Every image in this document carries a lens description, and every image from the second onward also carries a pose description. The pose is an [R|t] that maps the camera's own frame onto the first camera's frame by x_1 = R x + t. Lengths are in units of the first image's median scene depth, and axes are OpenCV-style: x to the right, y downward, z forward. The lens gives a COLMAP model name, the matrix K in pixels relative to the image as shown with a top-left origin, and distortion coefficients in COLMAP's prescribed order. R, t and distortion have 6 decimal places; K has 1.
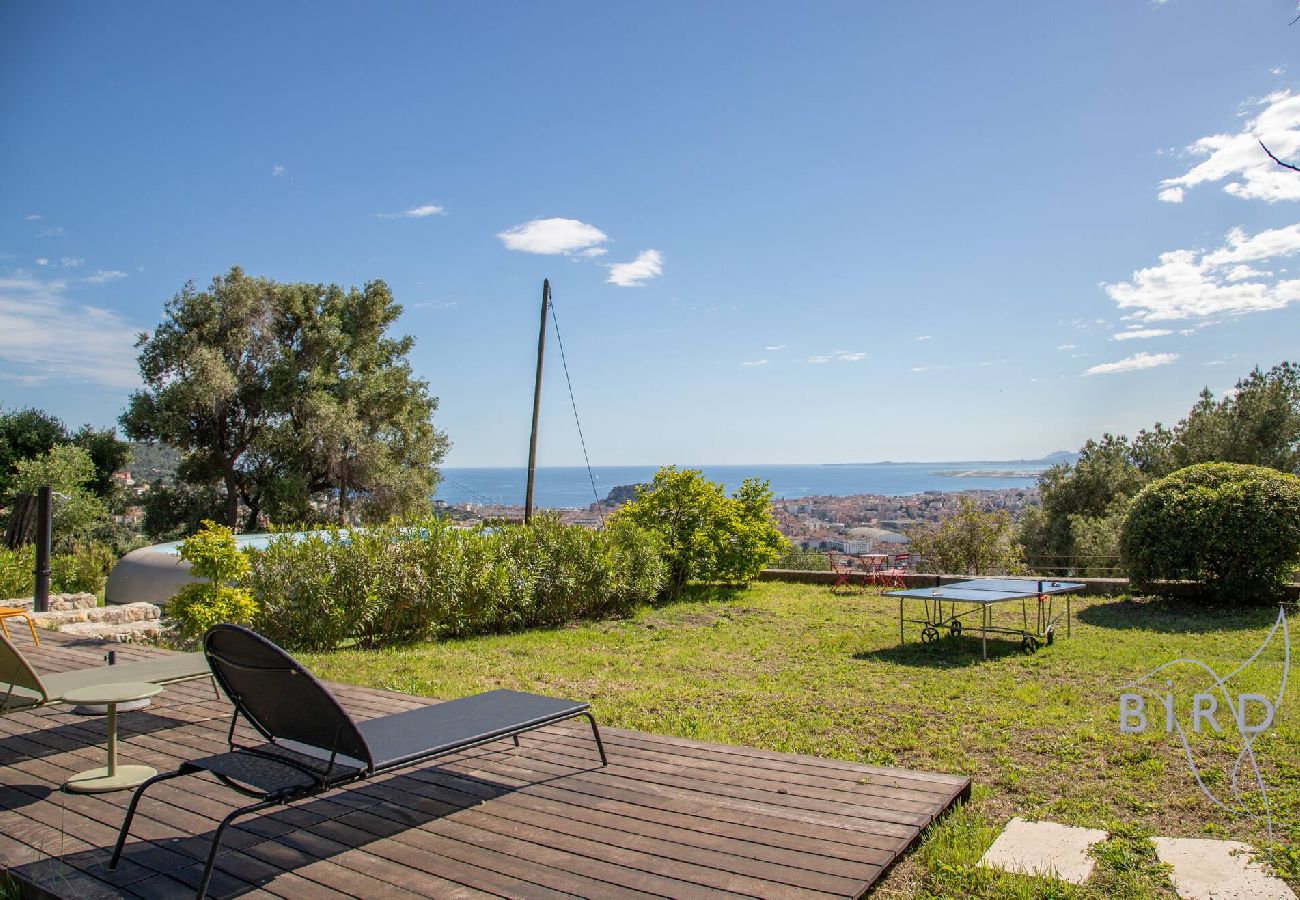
lens RADIAL K [[945.3, 0, 669.1], [0, 945.3, 443.1], [0, 0, 1]] dist [-0.101275, 0.020350]
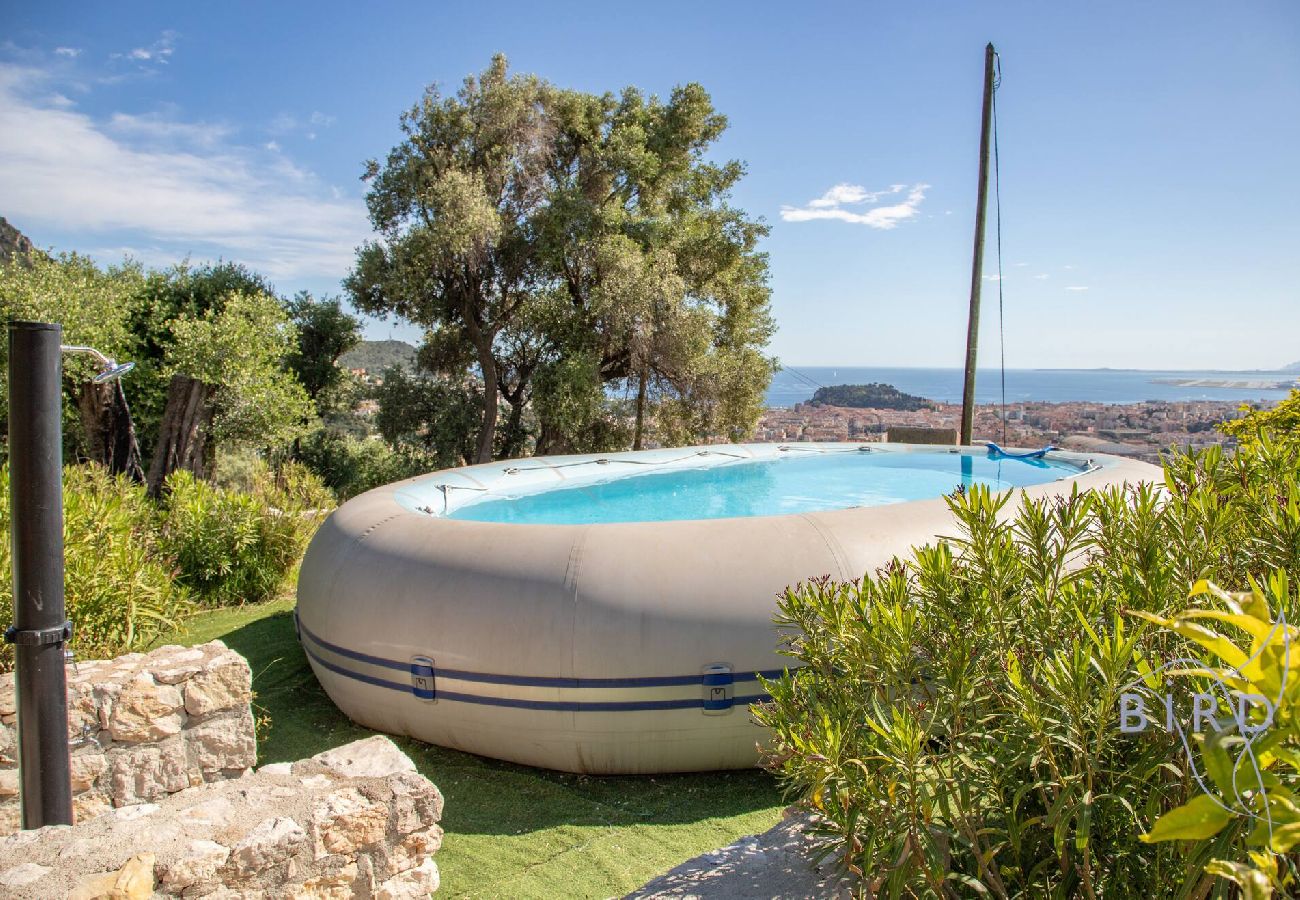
lens RADIAL K [[945.3, 0, 671.7], [0, 945.3, 443.4], [0, 0, 1]] dist [-0.101275, 0.020350]
pose [[0.977321, 0.030751, -0.209518, -0.176122], [-0.008336, 0.994220, 0.107035, 0.020697], [0.211598, -0.102861, 0.971929, 0.302608]]
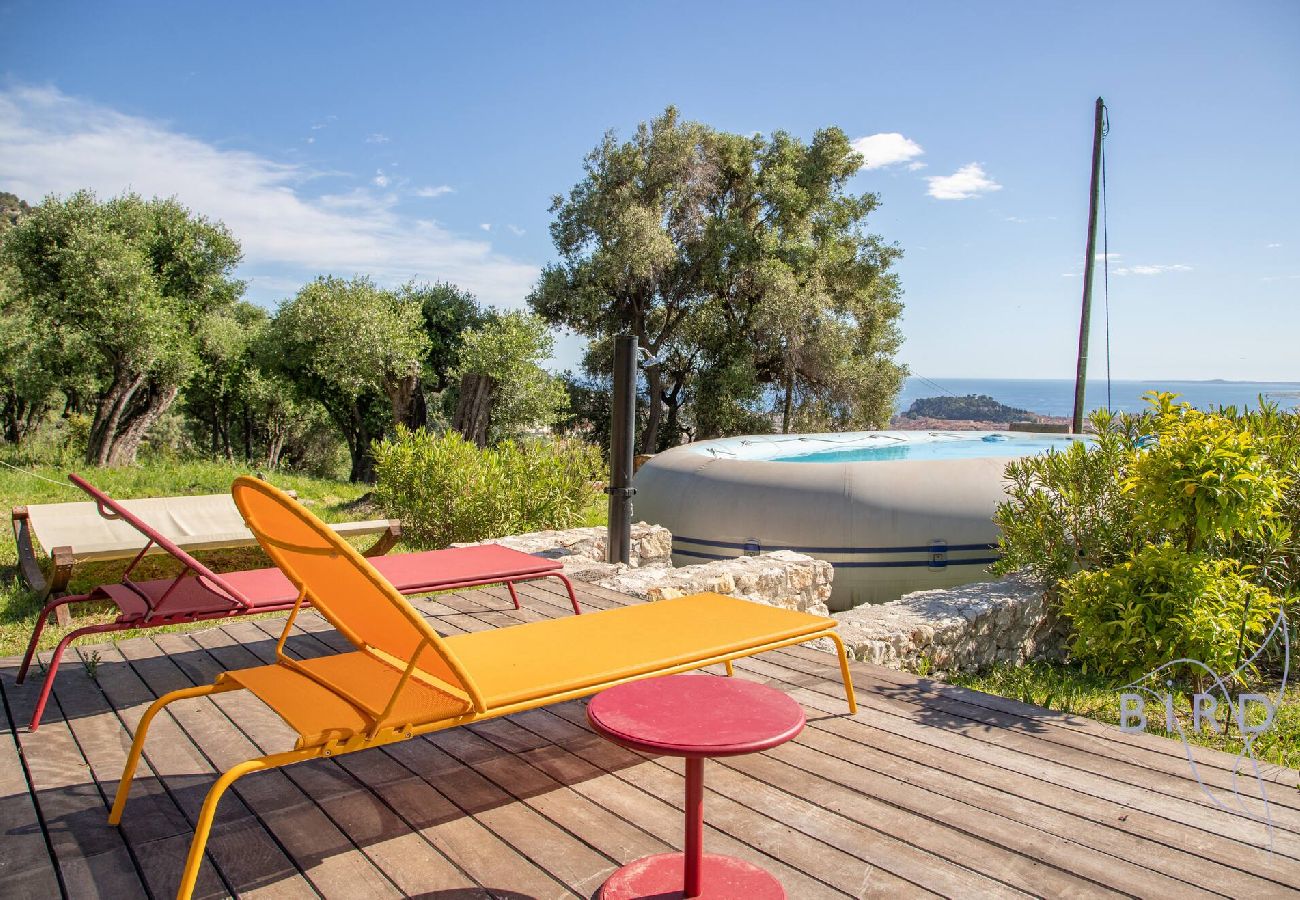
lens RADIAL K [[945.3, 0, 675.6], [0, 945.3, 455.3], [0, 0, 1]] dist [-0.101275, 0.020350]
pose [[0.952684, 0.040759, -0.301216, -0.192299], [-0.007999, 0.993988, 0.109200, 0.022530], [0.303856, -0.101624, 0.947283, 0.180204]]
